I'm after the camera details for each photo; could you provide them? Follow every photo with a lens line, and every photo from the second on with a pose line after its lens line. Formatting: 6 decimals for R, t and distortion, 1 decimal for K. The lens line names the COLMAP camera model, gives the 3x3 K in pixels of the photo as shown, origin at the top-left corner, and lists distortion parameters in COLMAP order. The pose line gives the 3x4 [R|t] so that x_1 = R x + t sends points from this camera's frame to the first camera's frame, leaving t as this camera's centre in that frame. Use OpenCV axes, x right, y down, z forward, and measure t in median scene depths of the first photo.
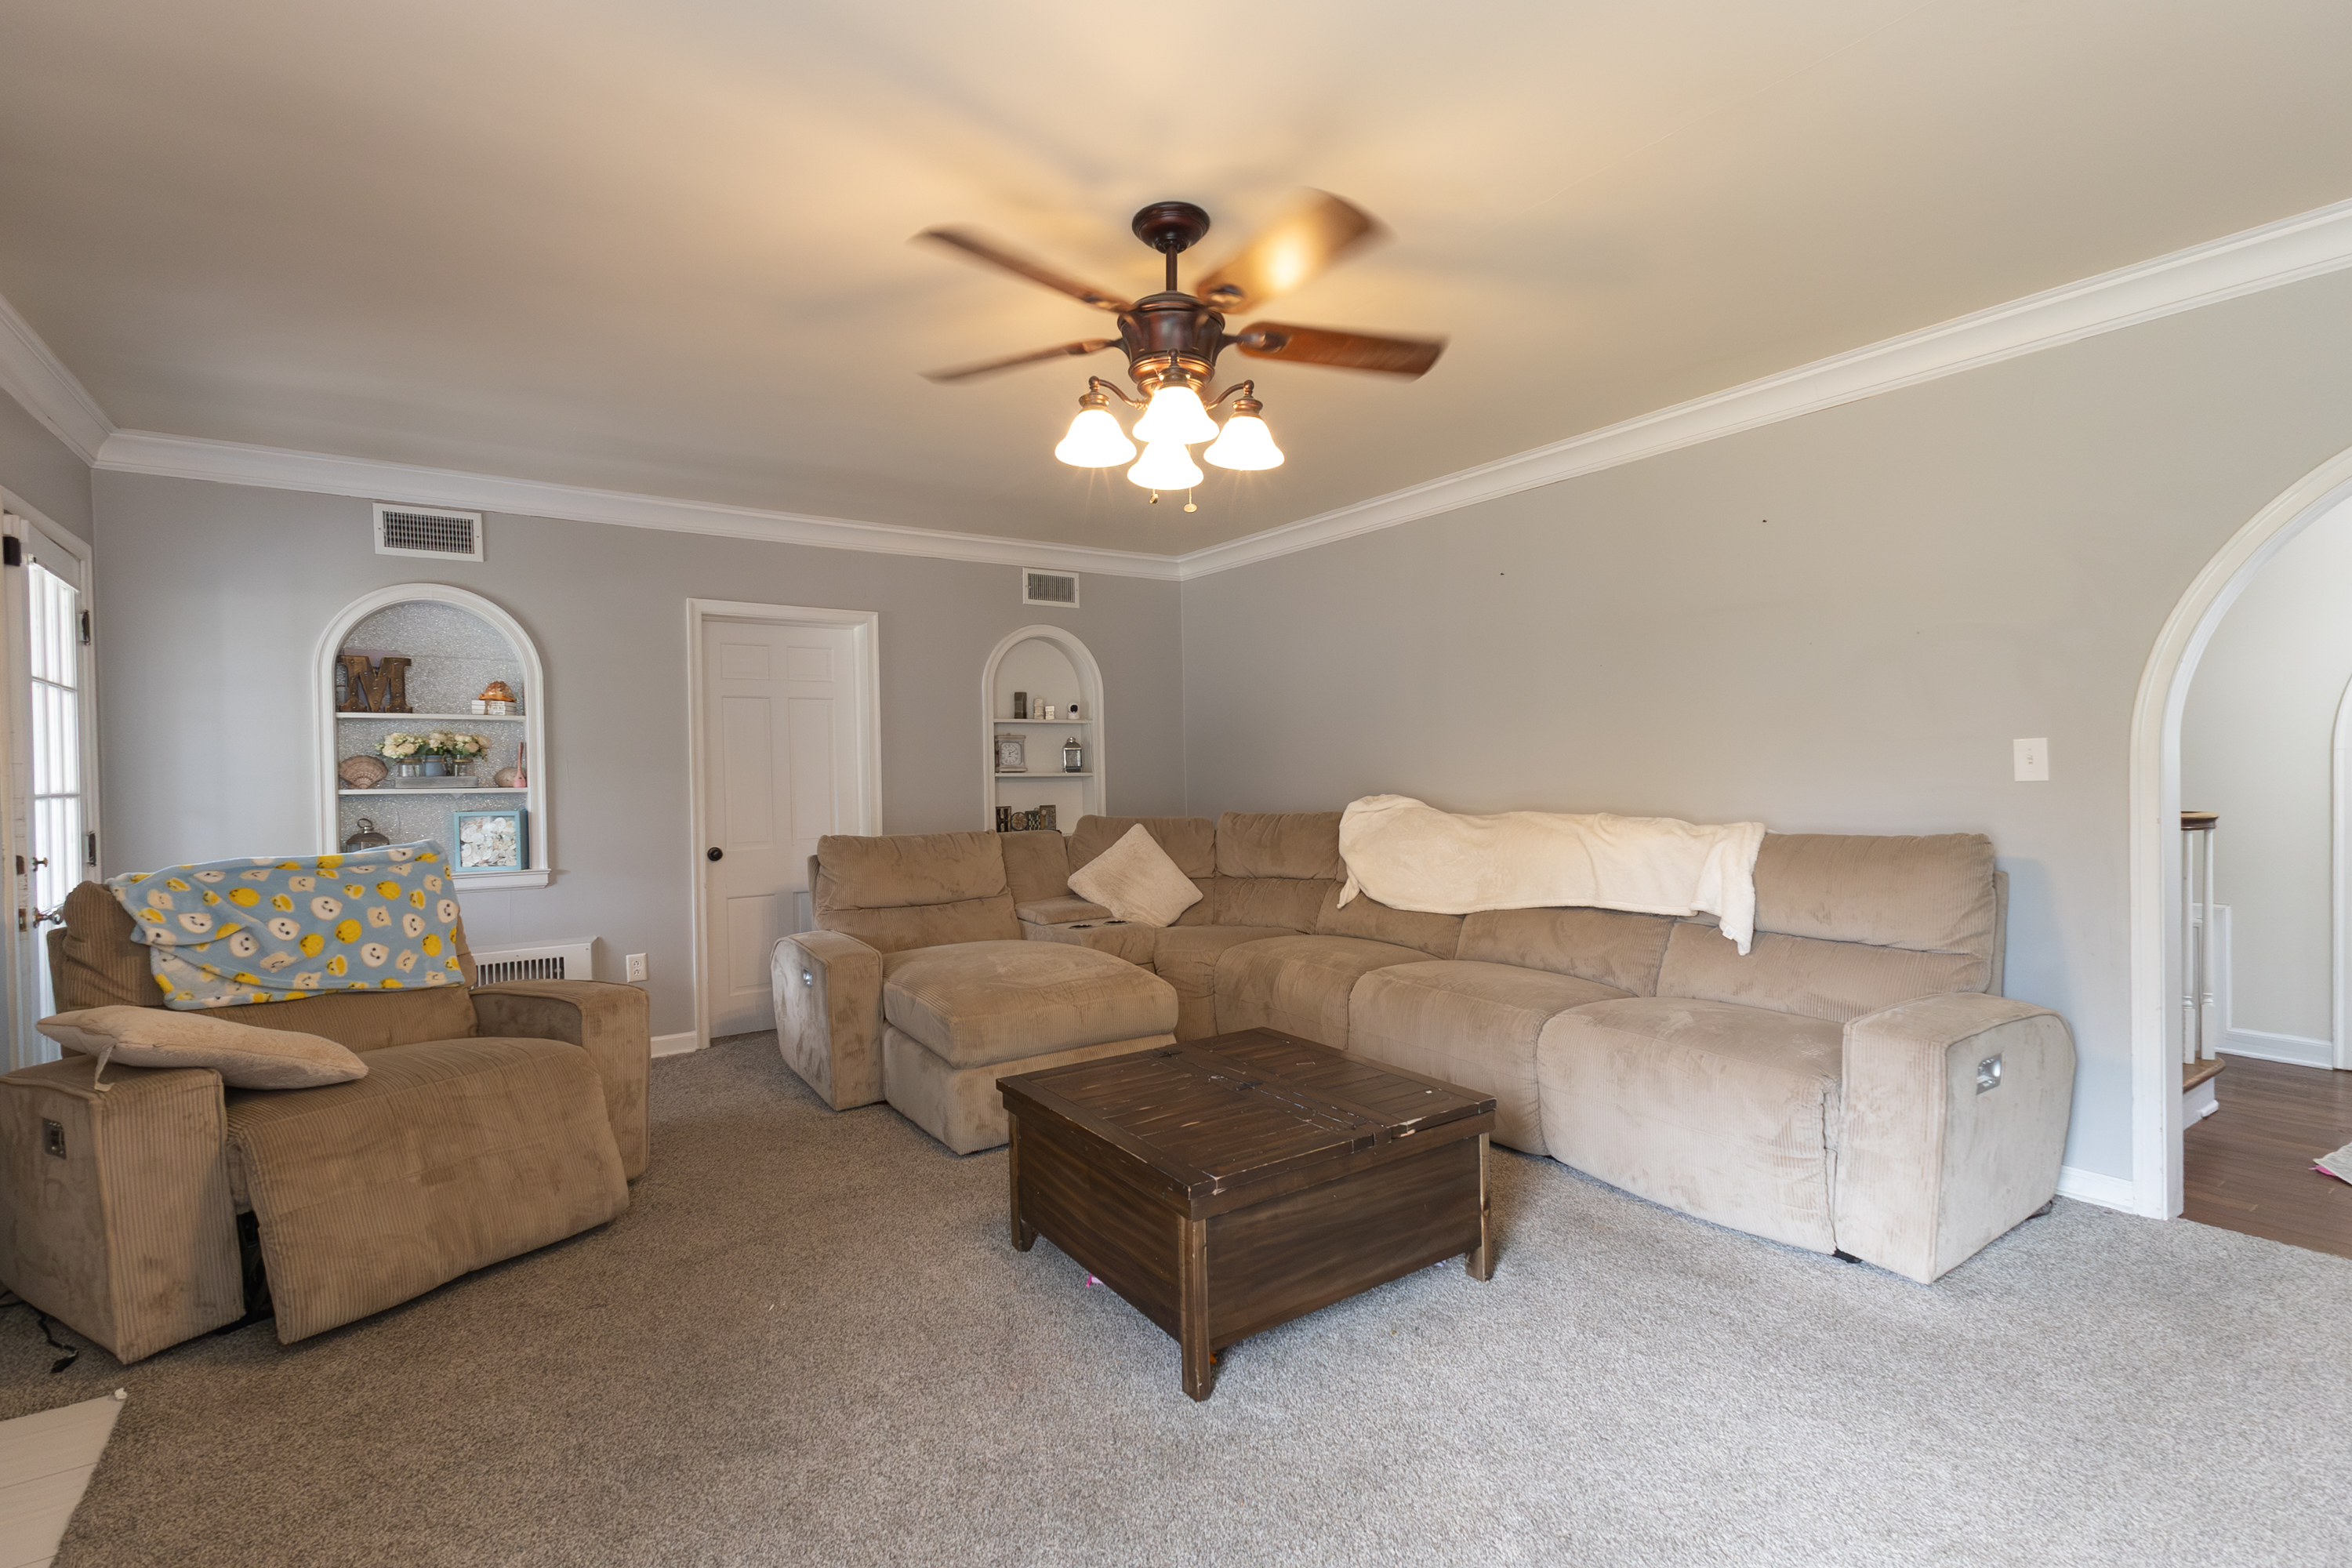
lens RADIAL K [[1074.3, 0, 1183.2], [0, 1074.3, 787.3], [0, 0, 1]] dist [0.025408, -0.005337]
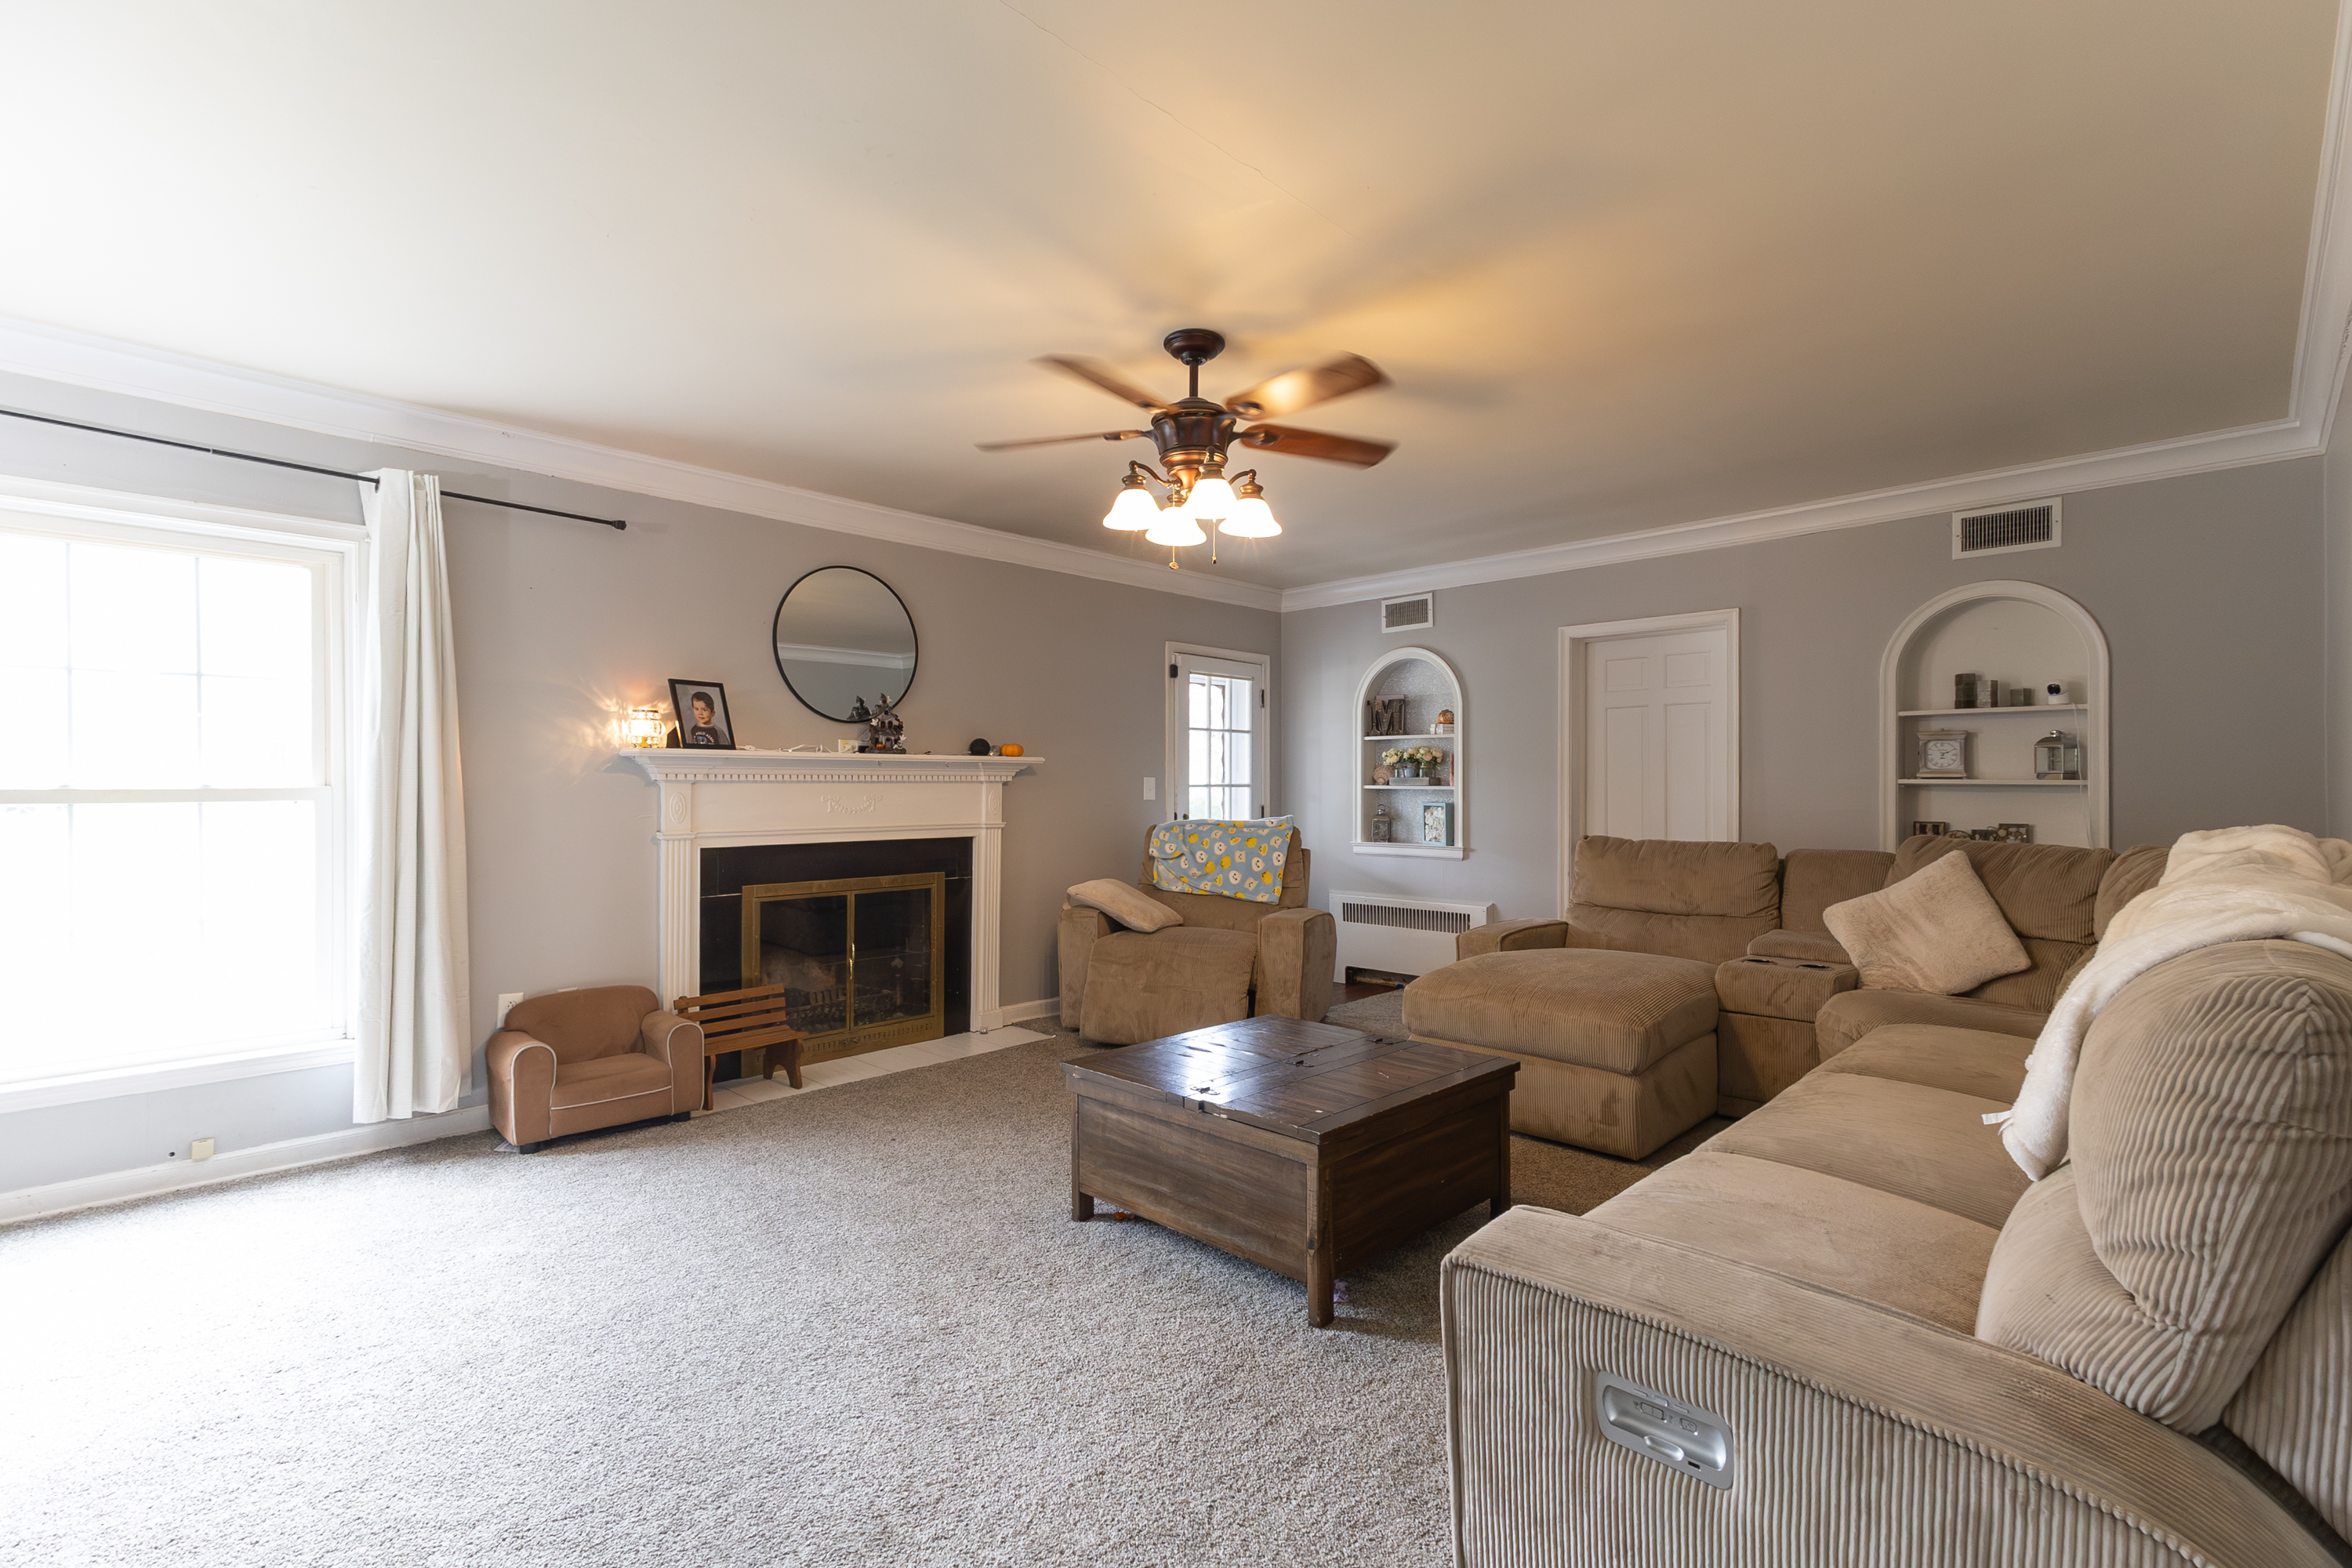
lens RADIAL K [[1074.3, 0, 1172.8], [0, 1074.3, 782.5], [0, 0, 1]] dist [0.025408, -0.005337]
pose [[0.187803, 0.012816, -0.982123, 0.694456], [-0.018027, 0.999791, 0.009599, -0.011484], [0.982041, 0.015902, 0.187995, 0.414593]]
